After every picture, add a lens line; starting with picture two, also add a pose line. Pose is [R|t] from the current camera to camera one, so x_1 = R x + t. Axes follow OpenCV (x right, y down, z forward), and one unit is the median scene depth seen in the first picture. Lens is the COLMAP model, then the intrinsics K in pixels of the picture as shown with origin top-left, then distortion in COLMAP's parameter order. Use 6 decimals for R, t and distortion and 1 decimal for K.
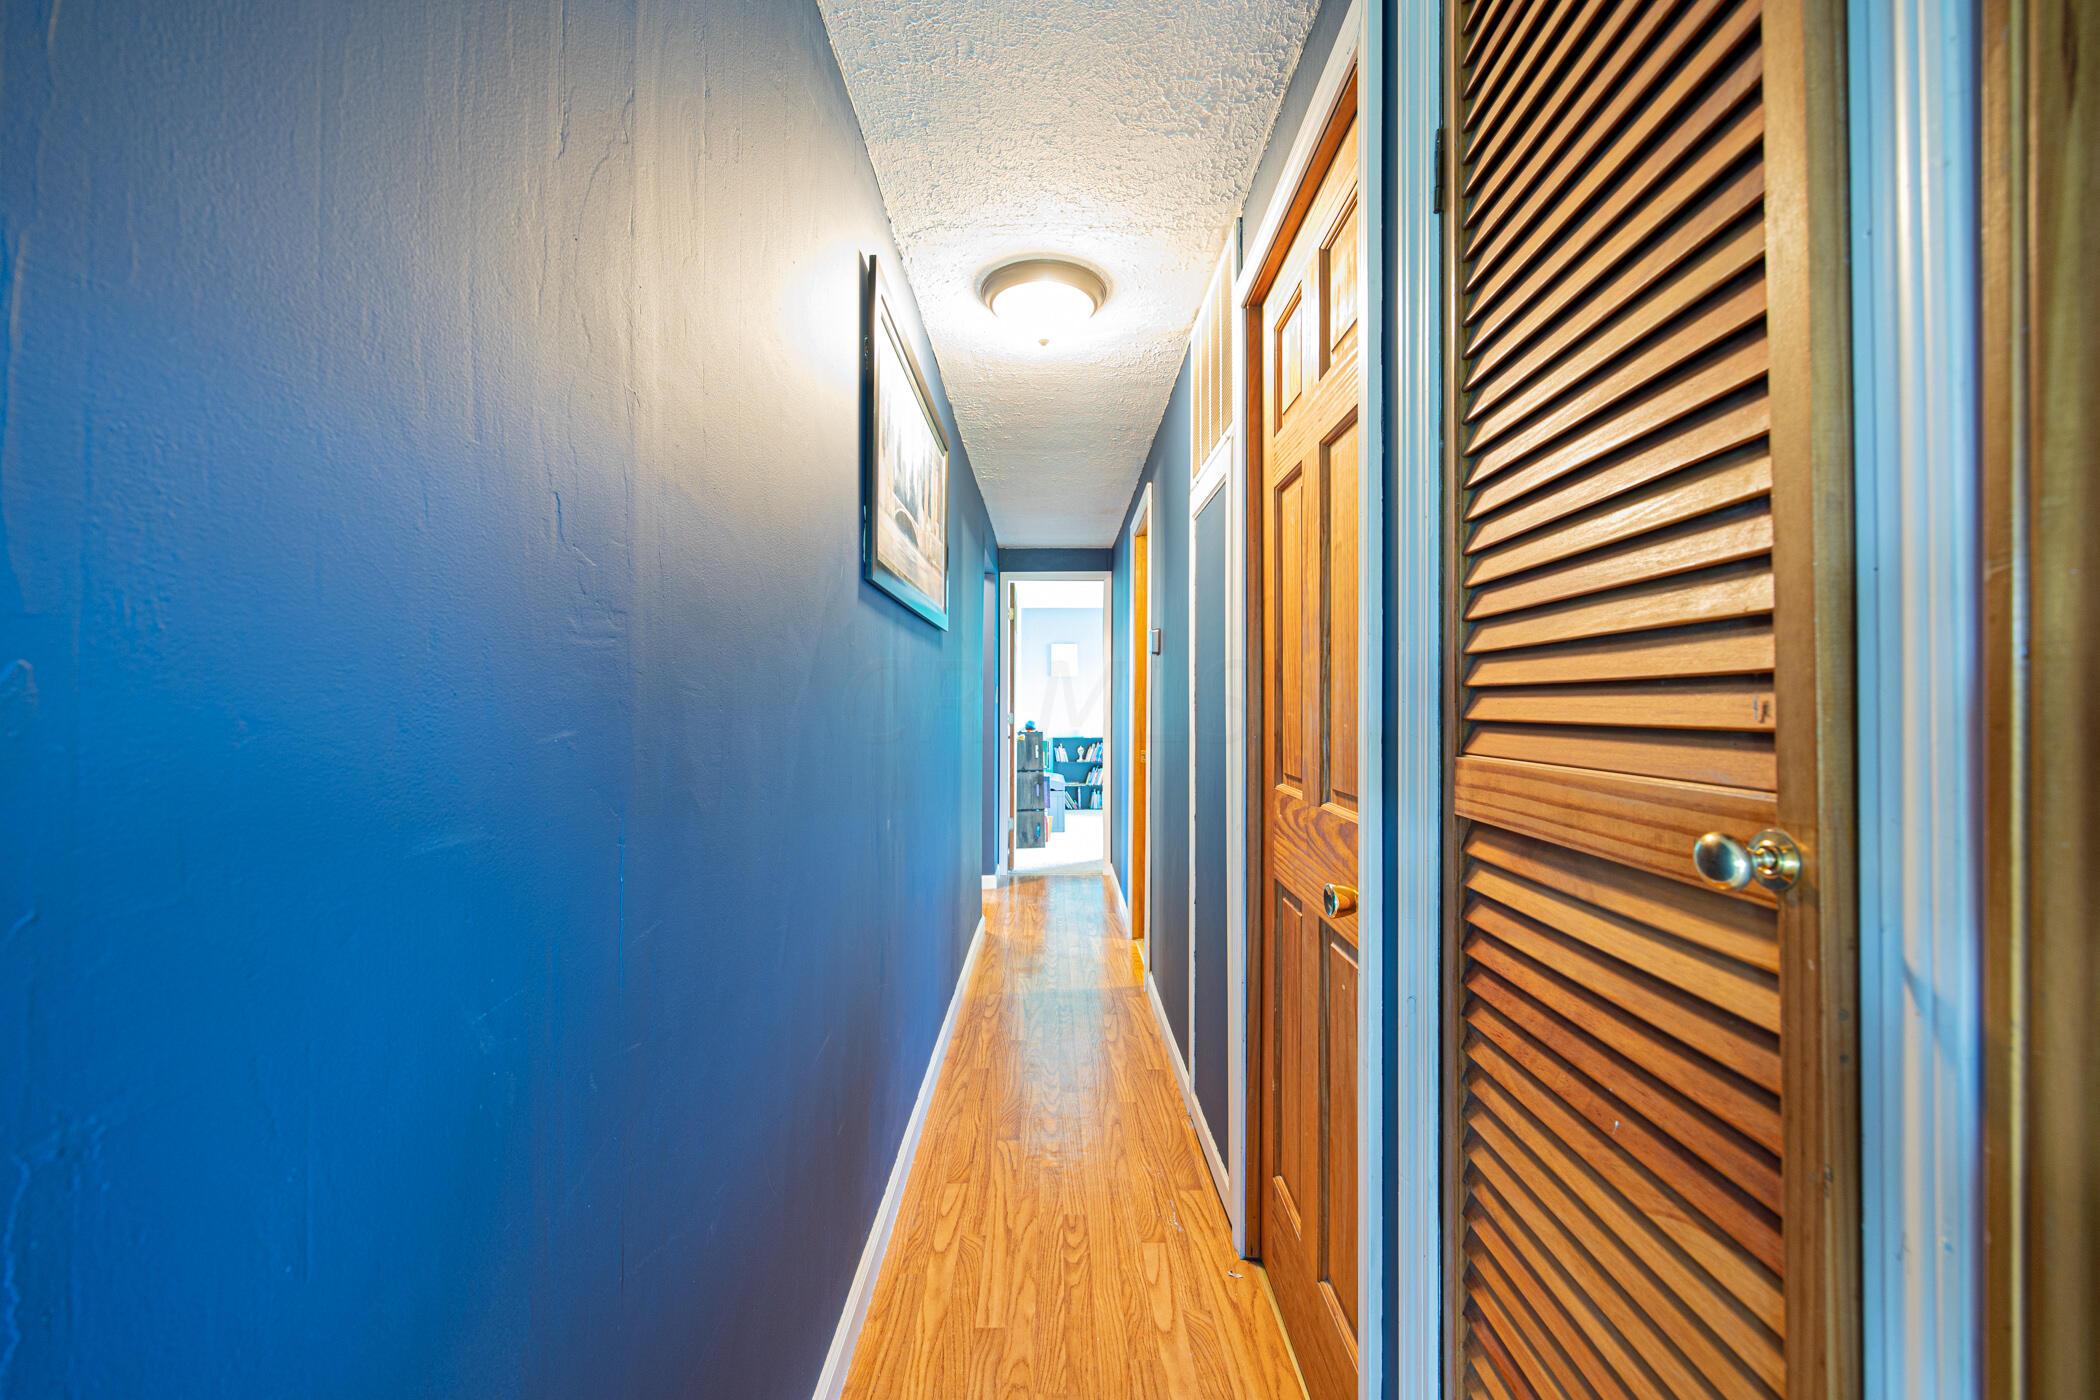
lens RADIAL K [[837.9, 0, 1050.0], [0, 837.9, 700.0], [0, 0, 1]] dist [-0.002690, 0.000359]
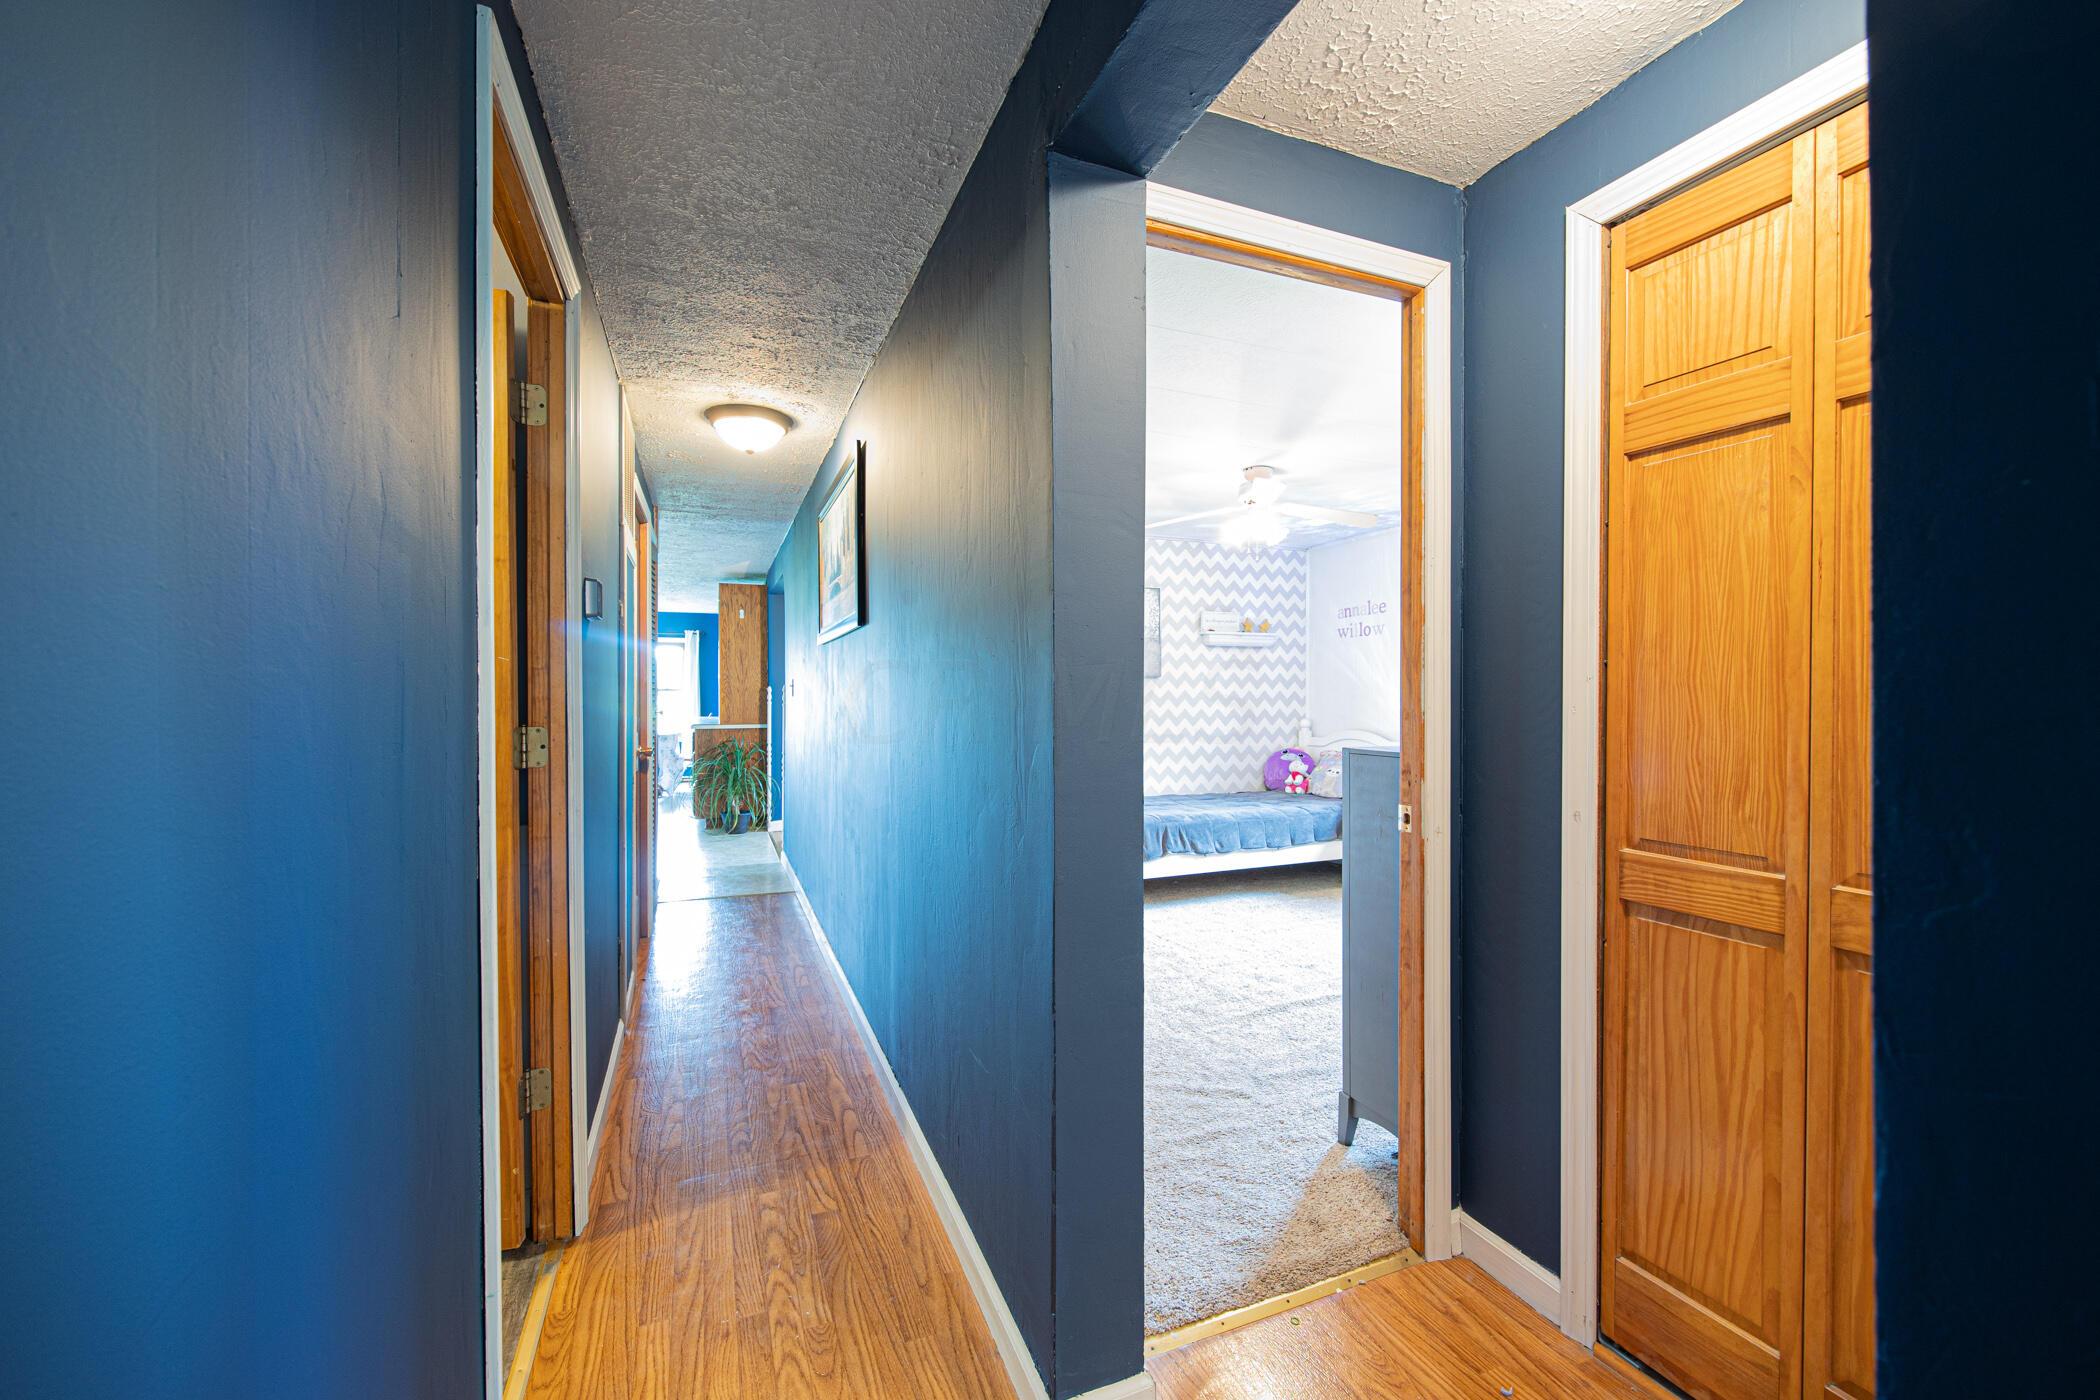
lens RADIAL K [[837.9, 0, 1050.0], [0, 837.9, 700.0], [0, 0, 1]] dist [-0.002690, 0.000359]
pose [[-0.924255, -0.001569, -0.381773, 0.064612], [-0.000071, 0.999992, -0.003938, 0.010544], [0.381777, -0.003613, -0.924248, 1.887507]]
